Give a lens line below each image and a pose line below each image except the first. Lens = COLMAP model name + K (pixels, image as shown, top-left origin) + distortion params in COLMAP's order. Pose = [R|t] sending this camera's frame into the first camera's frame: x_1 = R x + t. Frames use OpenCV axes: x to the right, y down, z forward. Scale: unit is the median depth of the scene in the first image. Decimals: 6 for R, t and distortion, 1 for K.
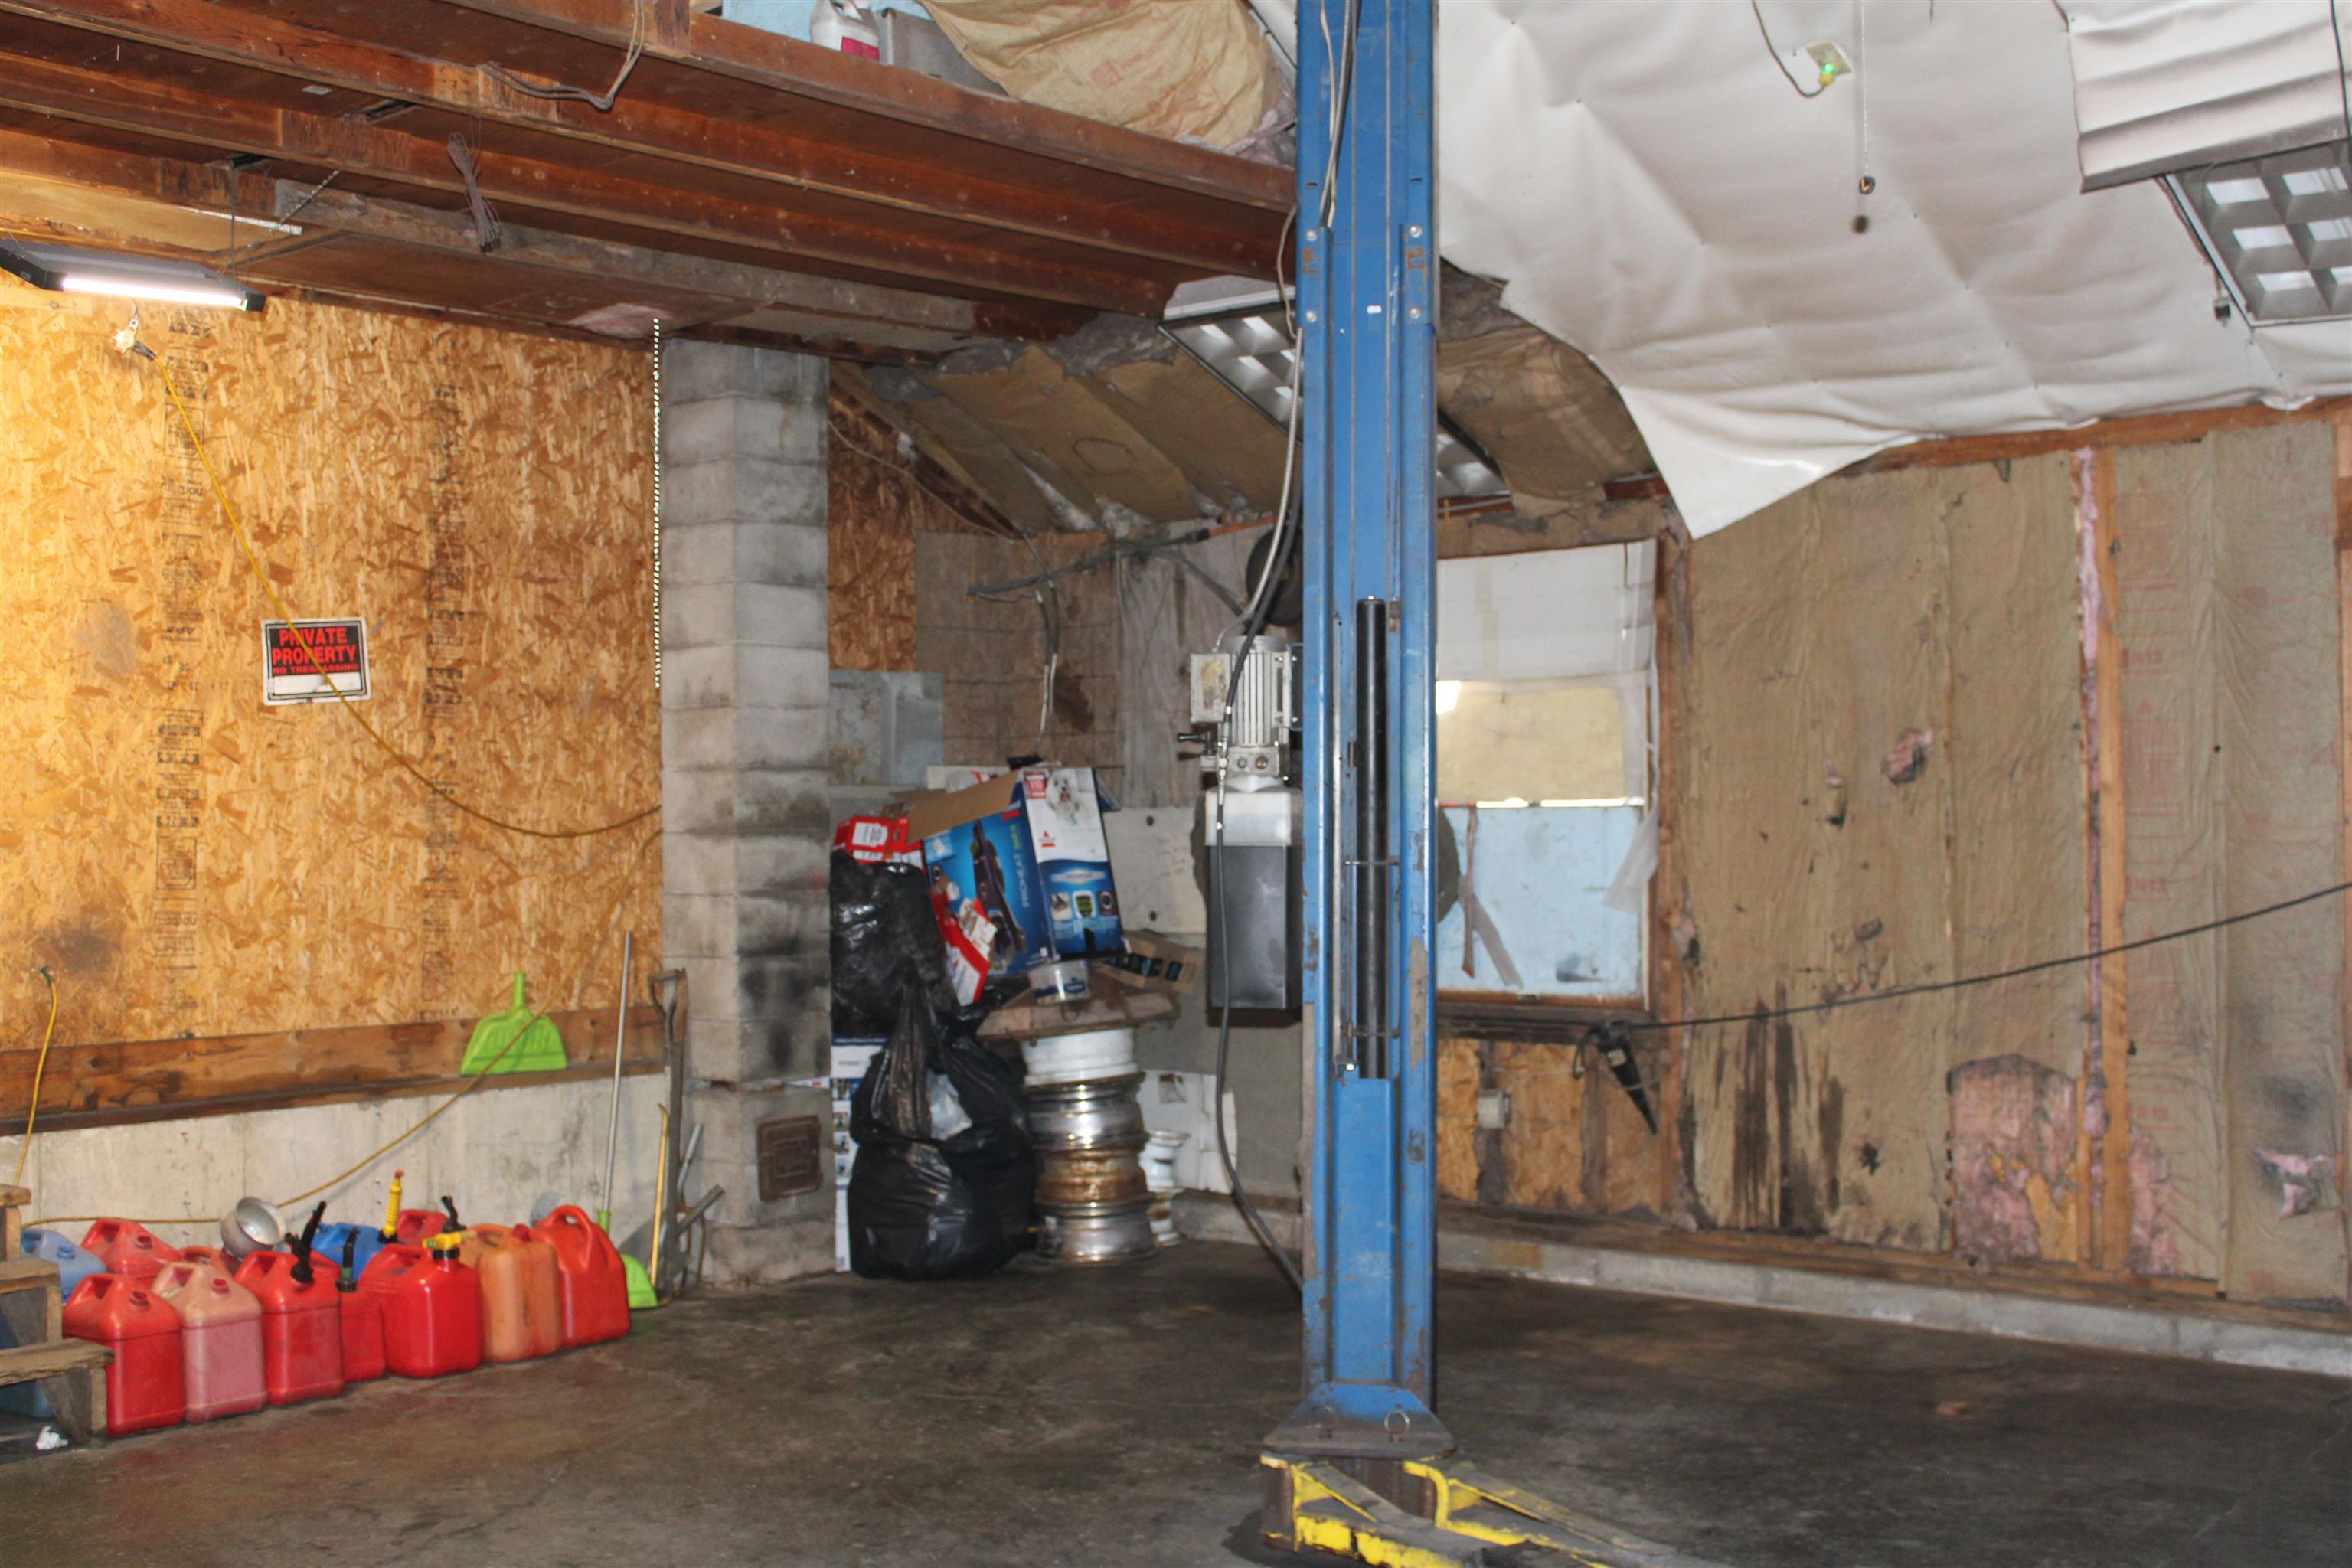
lens RADIAL K [[2700.5, 0, 1176.0], [0, 2700.5, 784.0], [0, 0, 1]] dist [-0.055056, 0.025216]
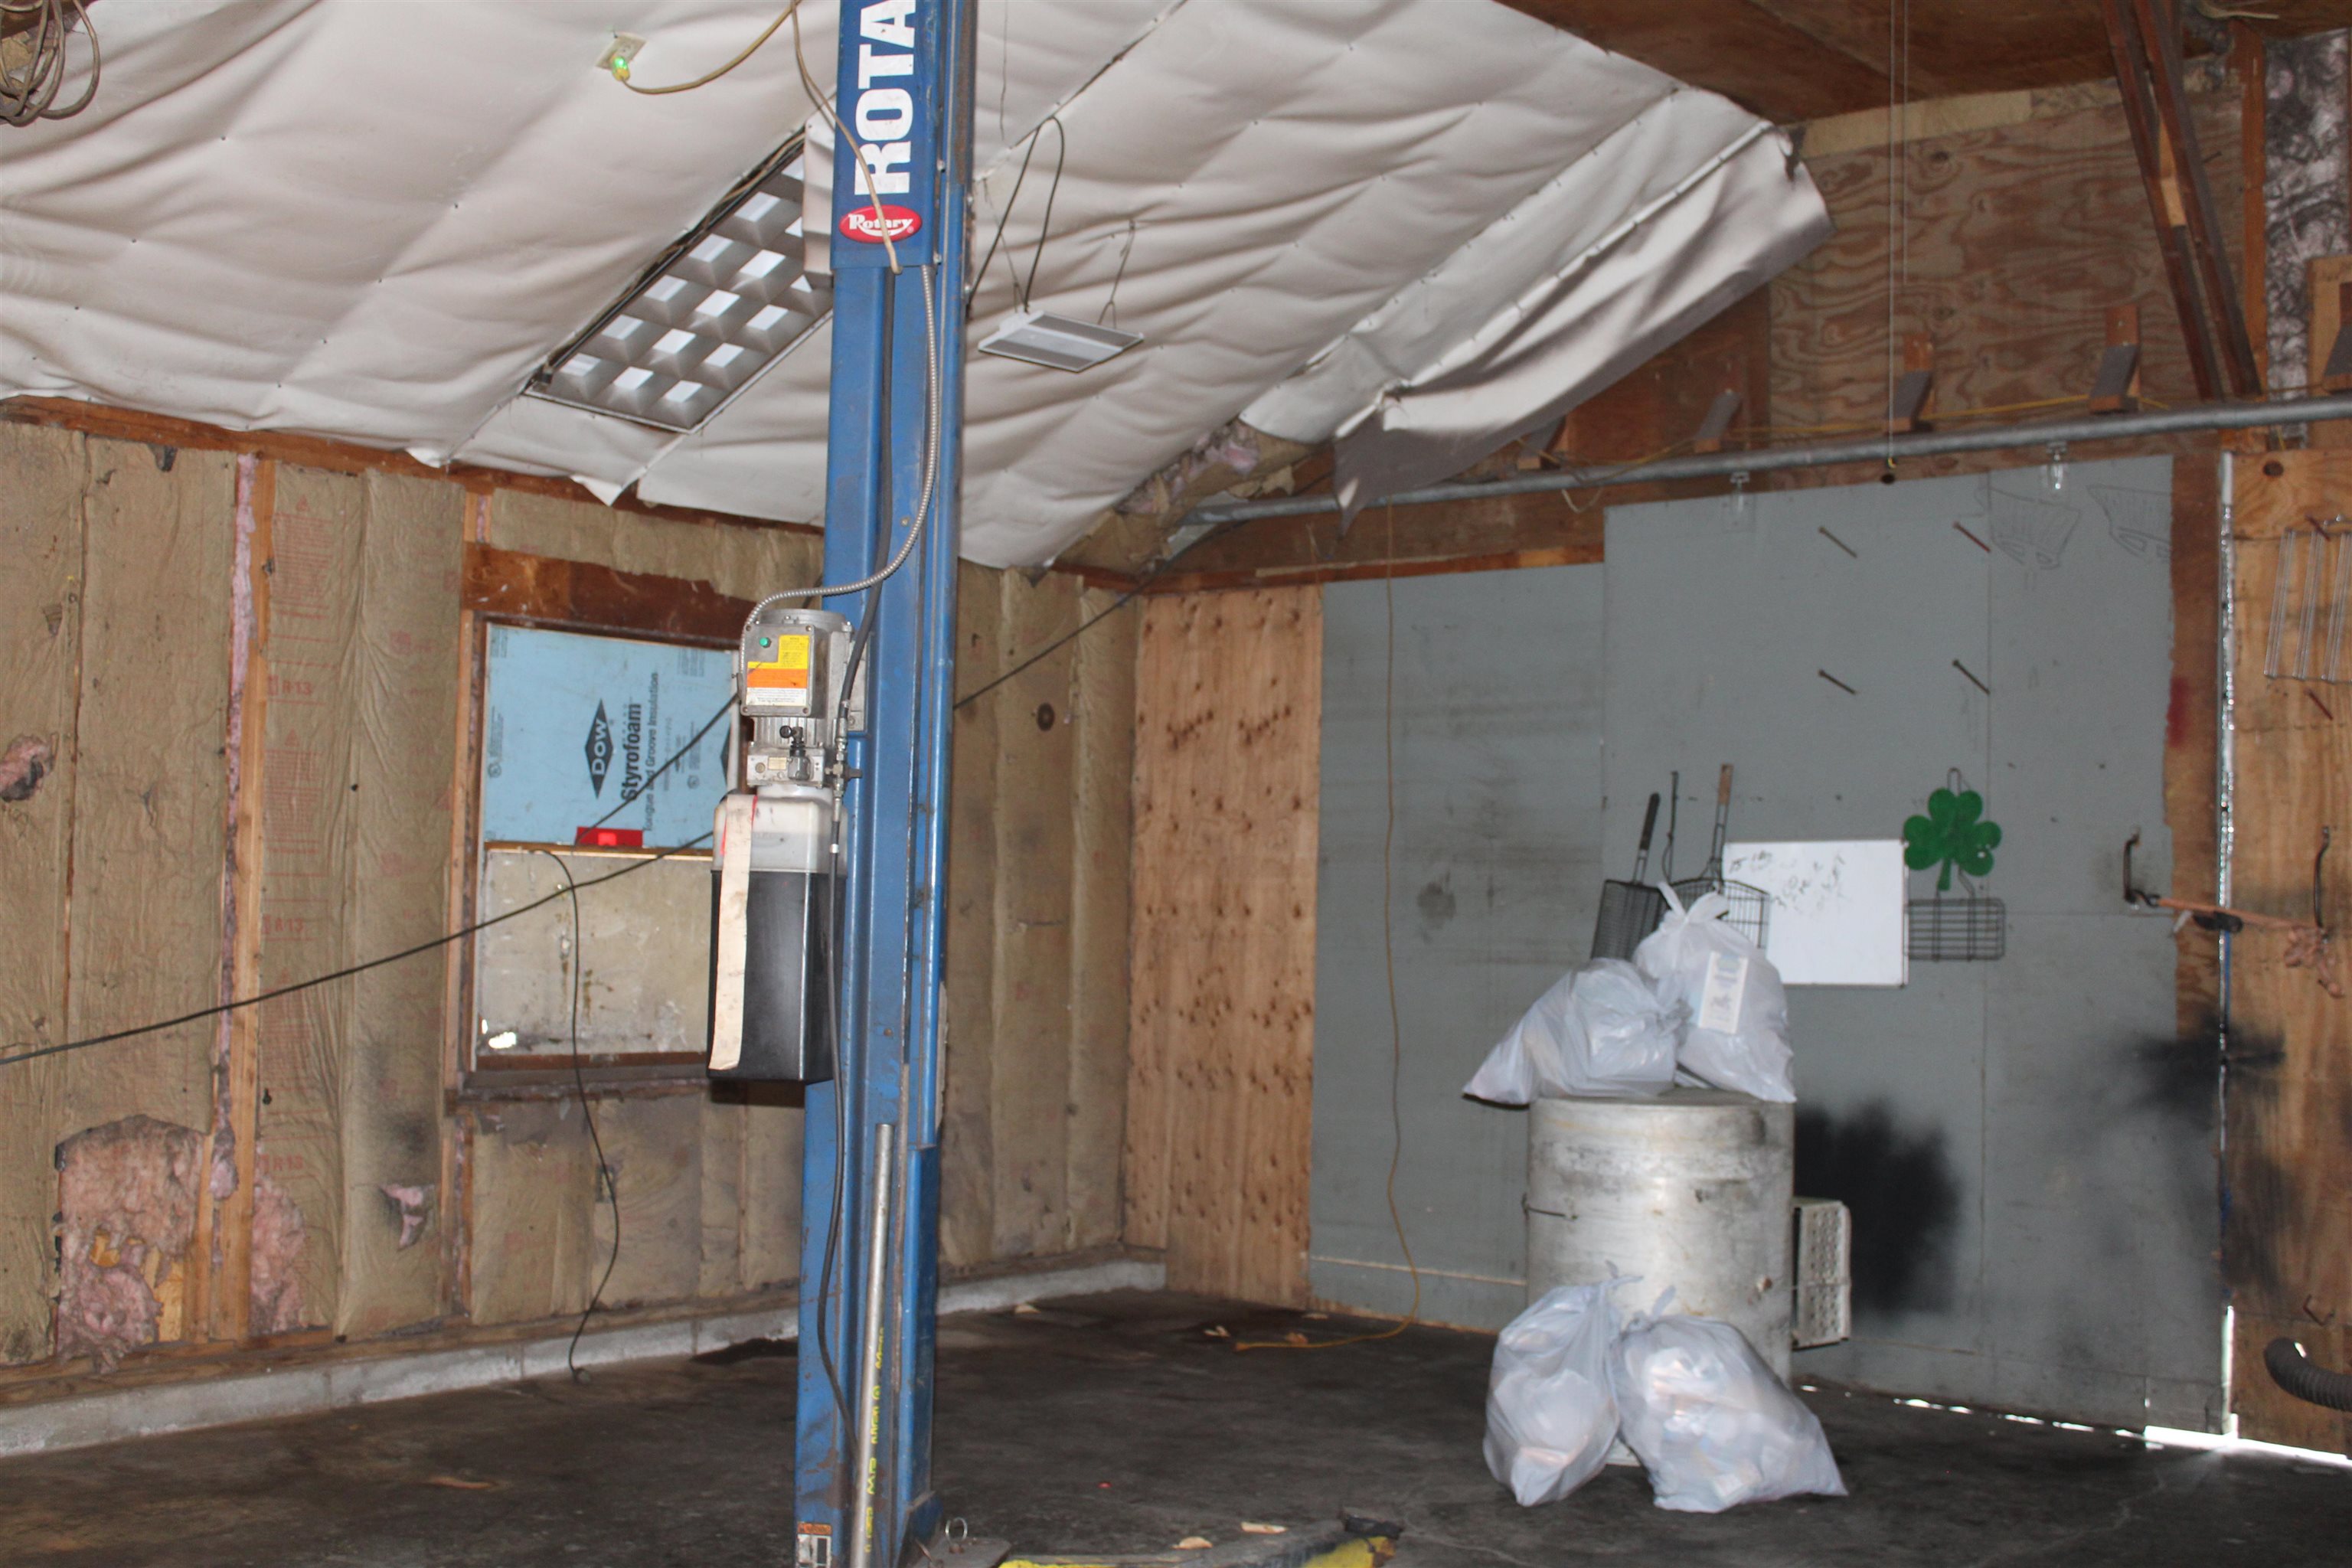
lens RADIAL K [[2700.5, 0, 1176.0], [0, 2700.5, 784.0], [0, 0, 1]] dist [-0.055056, 0.025216]
pose [[-0.053105, 0.050154, 0.997329, -0.603541], [-0.035815, 0.998000, -0.052095, 0.025958], [-0.997946, -0.038486, -0.051203, 0.725059]]
